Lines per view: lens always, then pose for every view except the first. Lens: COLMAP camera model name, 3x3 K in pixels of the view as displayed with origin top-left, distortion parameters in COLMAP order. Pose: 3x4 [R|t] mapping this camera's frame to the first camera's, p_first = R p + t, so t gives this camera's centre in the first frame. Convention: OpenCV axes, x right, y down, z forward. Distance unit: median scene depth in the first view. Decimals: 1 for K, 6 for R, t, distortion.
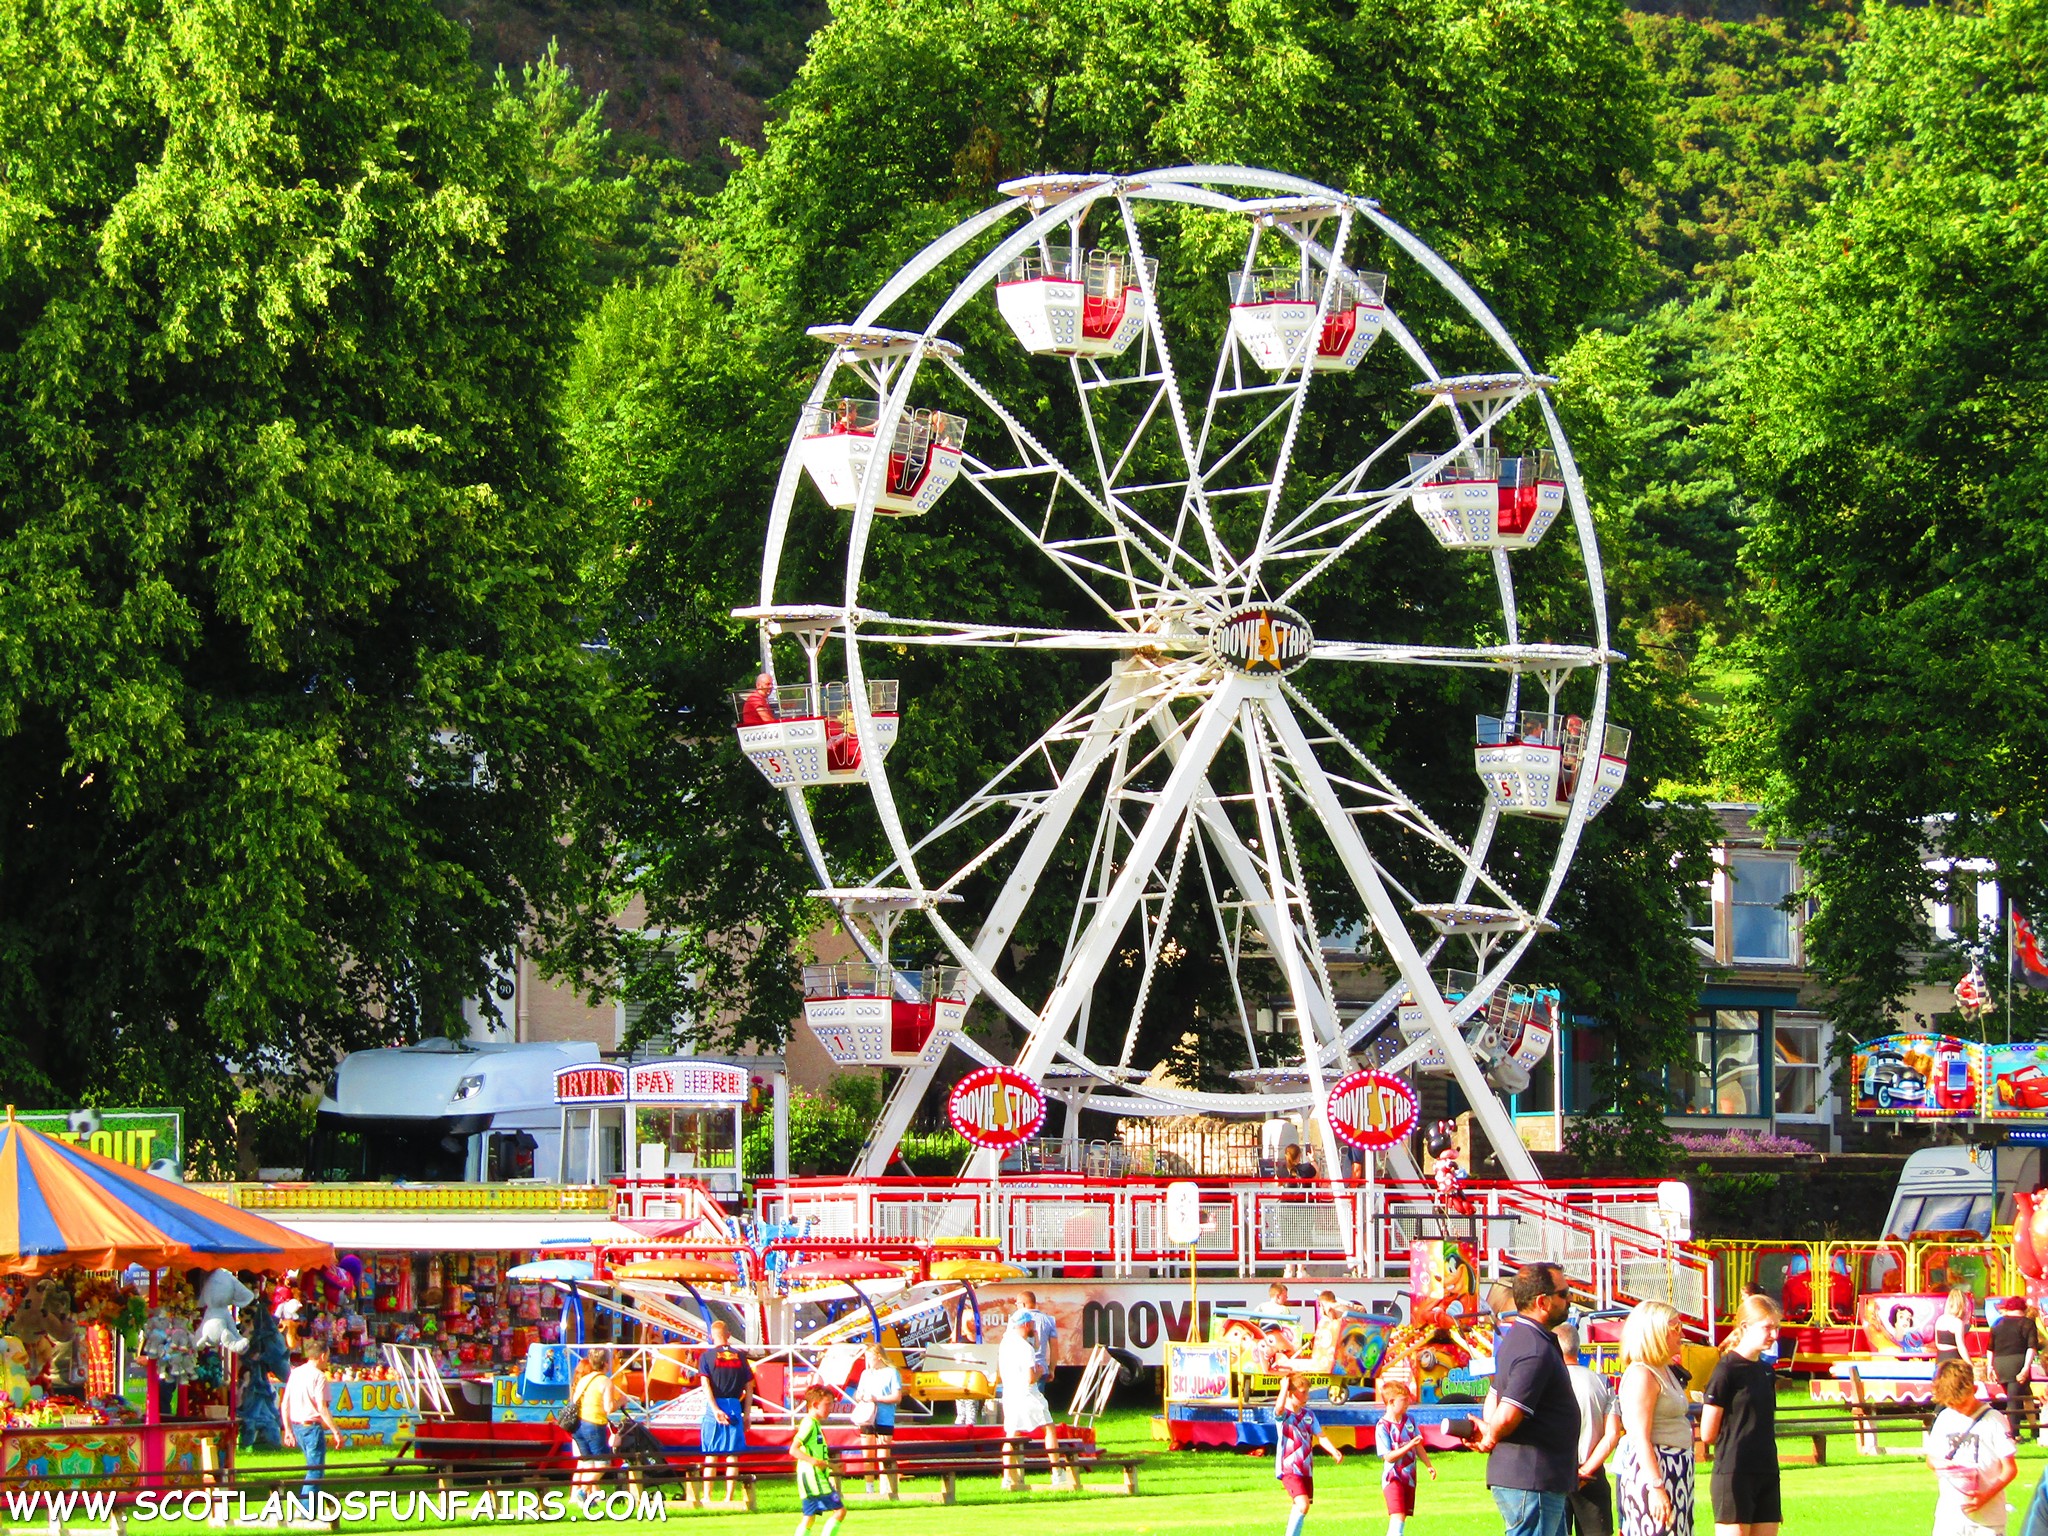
lens RADIAL K [[11657.5, 0, 1024.1], [0, 11657.5, 768.0], [0, 0, 1]] dist [-0.398073, 0.000000]
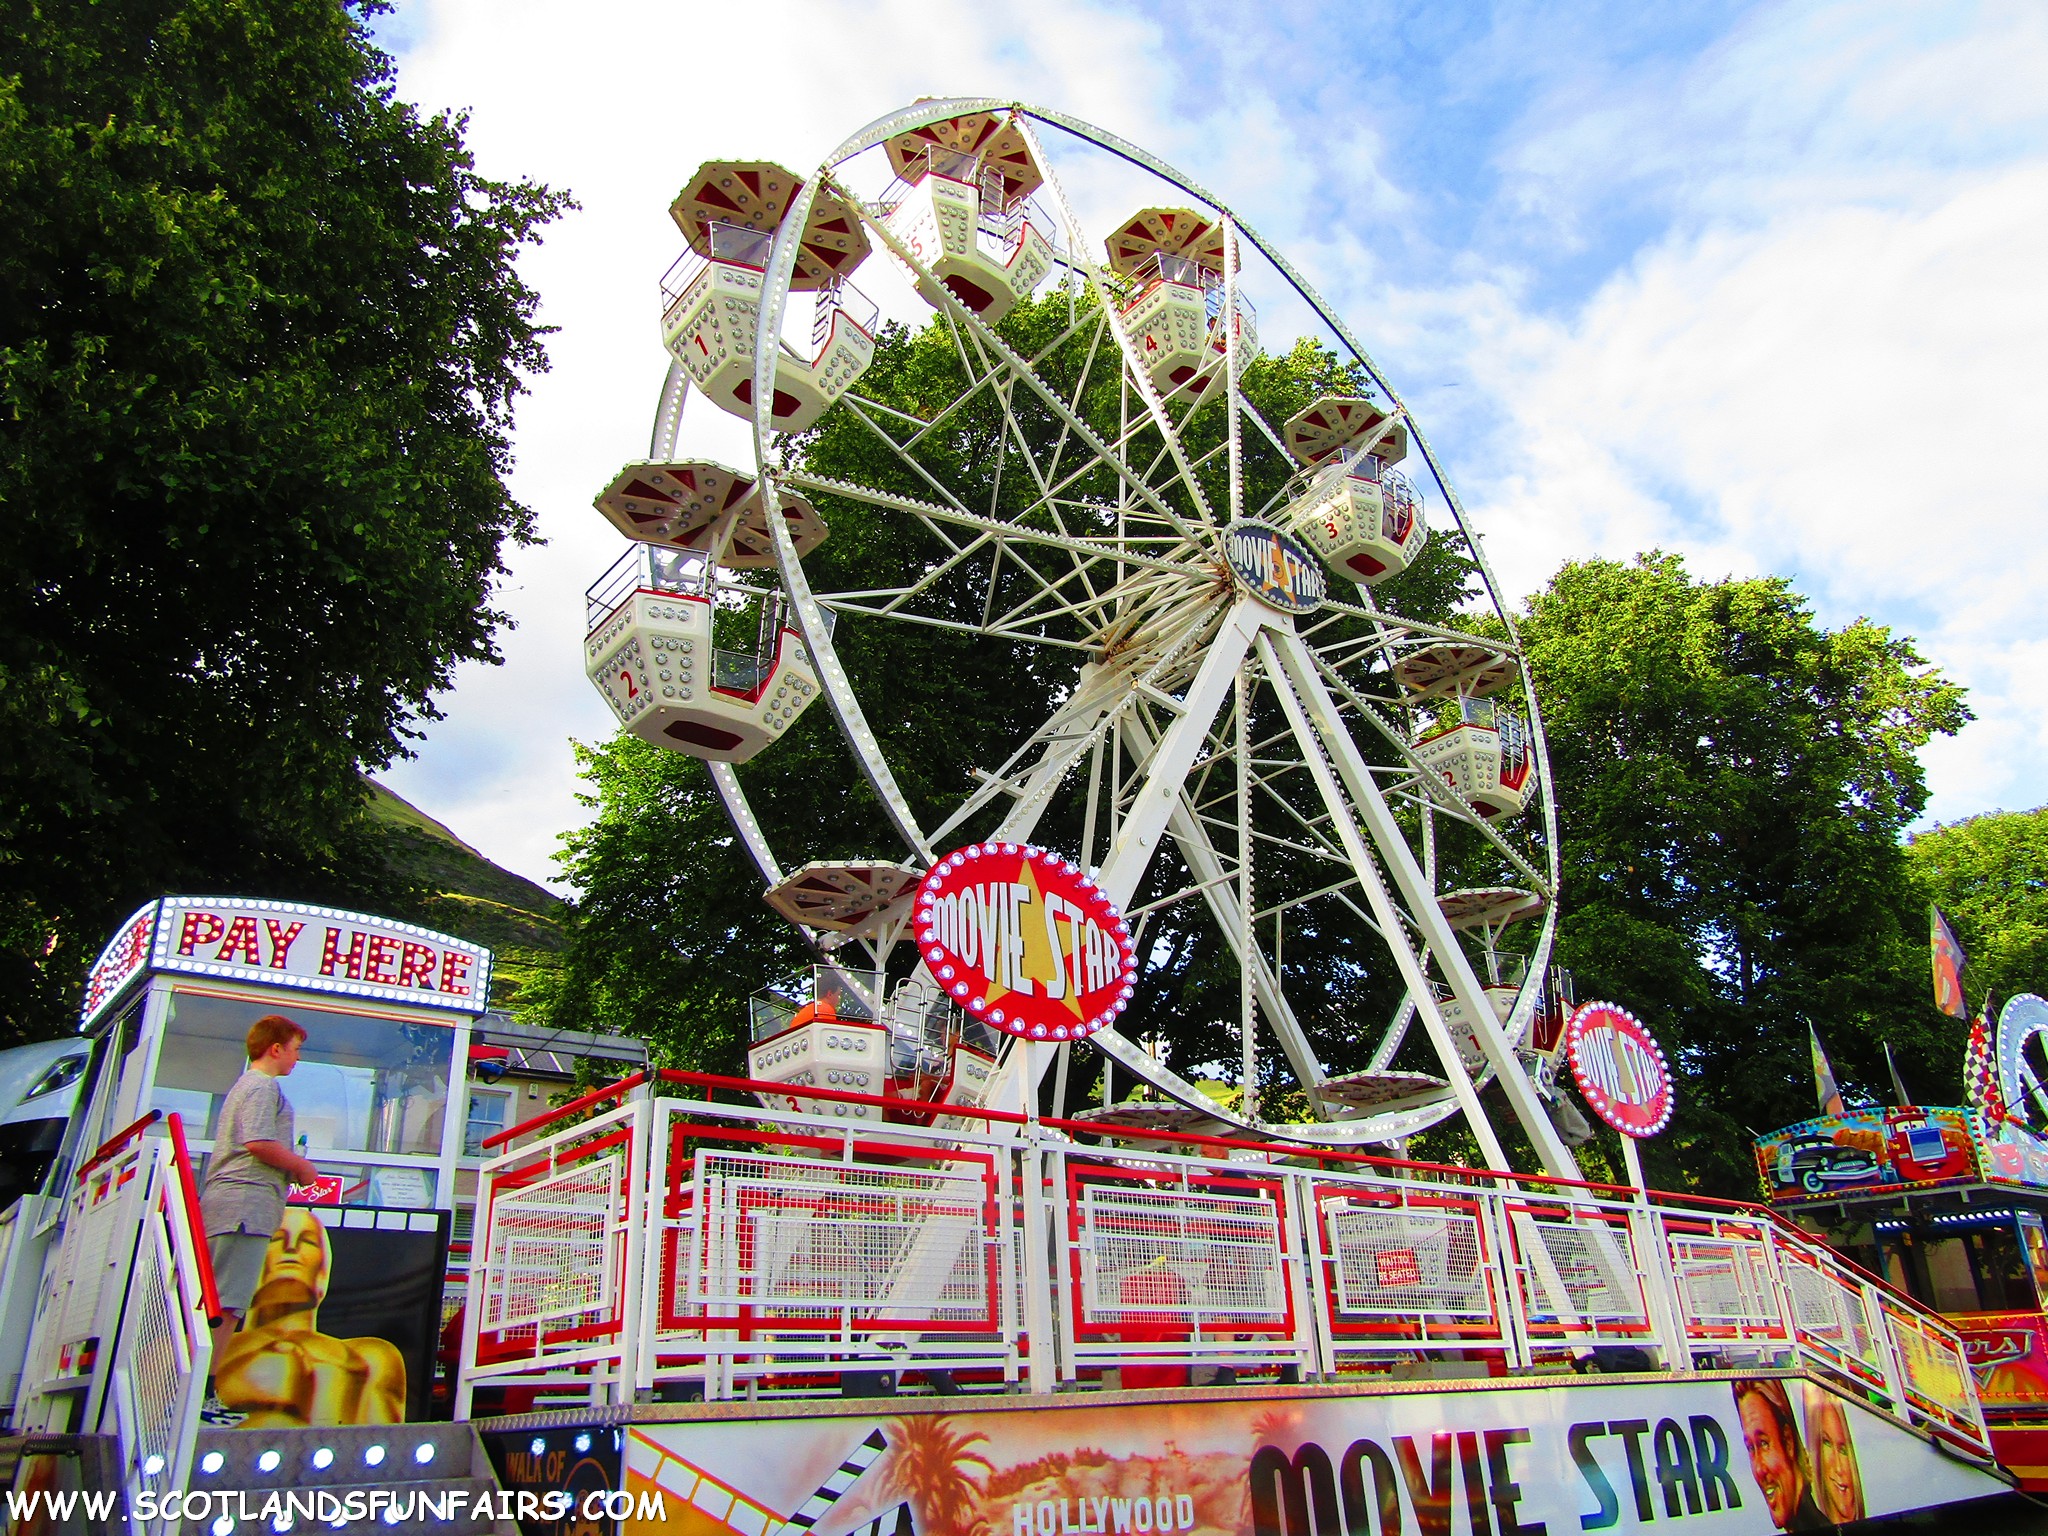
lens RADIAL K [[1434.5, 0, 1019.6], [0, 1434.5, 768.4], [0, 0, 1]] dist [-0.003623, -0.010954]
pose [[0.996903, -0.007911, 0.078242, -0.006492], [0.036546, 0.927573, -0.371851, 0.041926], [-0.069633, 0.373559, 0.924989, 0.941122]]
